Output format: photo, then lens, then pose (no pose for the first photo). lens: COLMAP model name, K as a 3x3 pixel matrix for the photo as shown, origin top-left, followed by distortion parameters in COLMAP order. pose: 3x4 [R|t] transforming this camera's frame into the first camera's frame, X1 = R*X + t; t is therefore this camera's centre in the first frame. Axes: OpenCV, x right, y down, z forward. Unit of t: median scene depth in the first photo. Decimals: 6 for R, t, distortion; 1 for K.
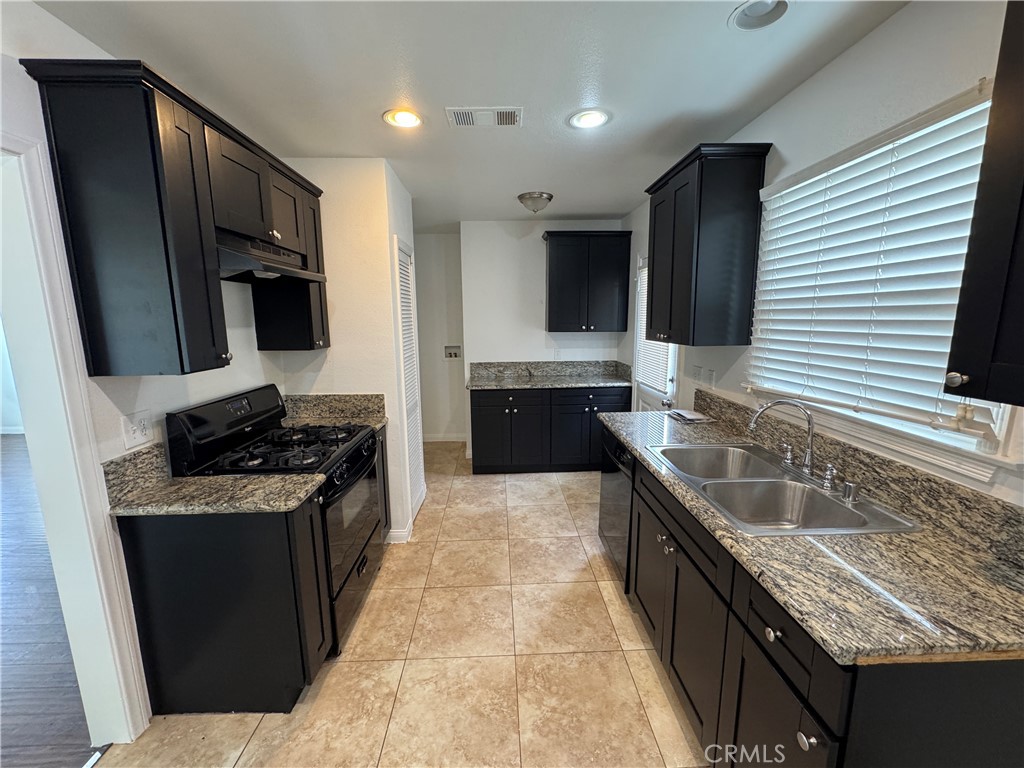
lens RADIAL K [[406.8, 0, 512.3], [0, 406.8, 383.4], [0, 0, 1]] dist [-0.004688, -0.000045]
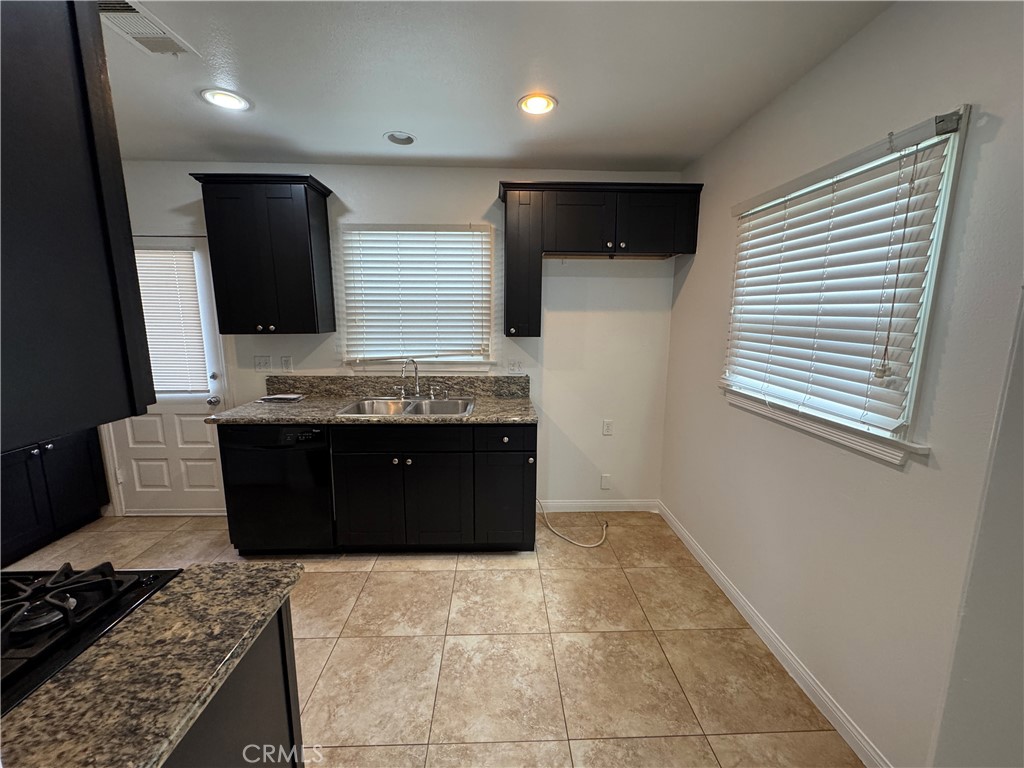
lens RADIAL K [[406.8, 0, 512.9], [0, 406.8, 383.0], [0, 0, 1]] dist [-0.004688, -0.000045]
pose [[-0.003158, -0.152945, 0.988230, -1.035565], [0.159556, 0.975497, 0.151484, -0.046515], [-0.987184, 0.158157, 0.021322, 0.507277]]
